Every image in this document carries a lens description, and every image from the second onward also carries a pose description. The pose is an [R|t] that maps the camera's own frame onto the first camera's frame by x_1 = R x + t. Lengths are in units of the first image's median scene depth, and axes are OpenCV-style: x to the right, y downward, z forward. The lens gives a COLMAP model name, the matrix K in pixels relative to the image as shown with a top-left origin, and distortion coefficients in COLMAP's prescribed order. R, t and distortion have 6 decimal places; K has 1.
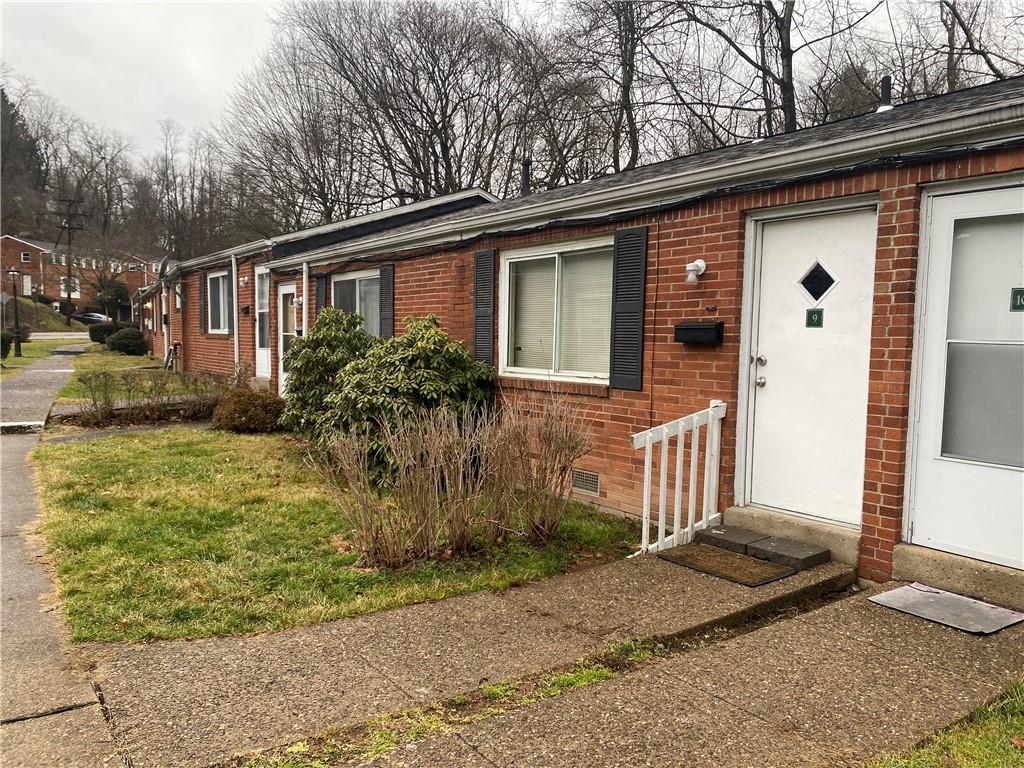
lens RADIAL K [[773.0, 0, 513.4], [0, 773.0, 400.2], [0, 0, 1]] dist [0.035719, -0.030207]
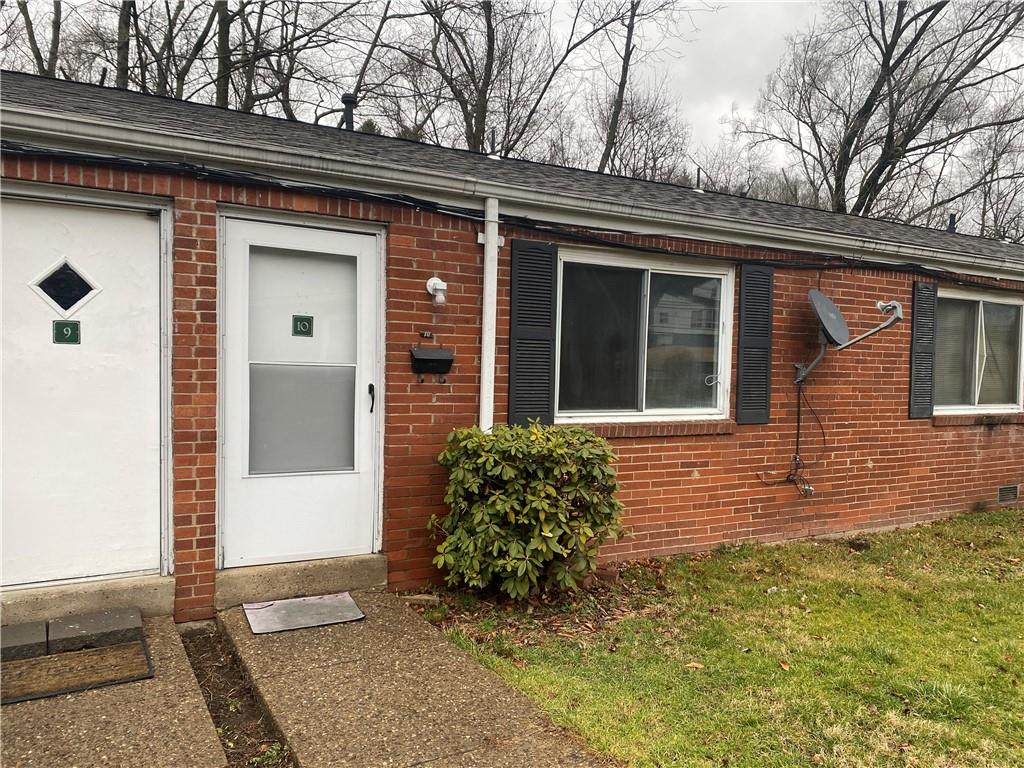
lens RADIAL K [[773.0, 0, 526.3], [0, 773.0, 399.9], [0, 0, 1]] dist [0.035719, -0.030207]
pose [[0.103872, -0.060720, 0.992735, -0.403029], [0.063943, 0.996477, 0.054258, -0.055370], [-0.992533, 0.057842, 0.107389, 0.502567]]
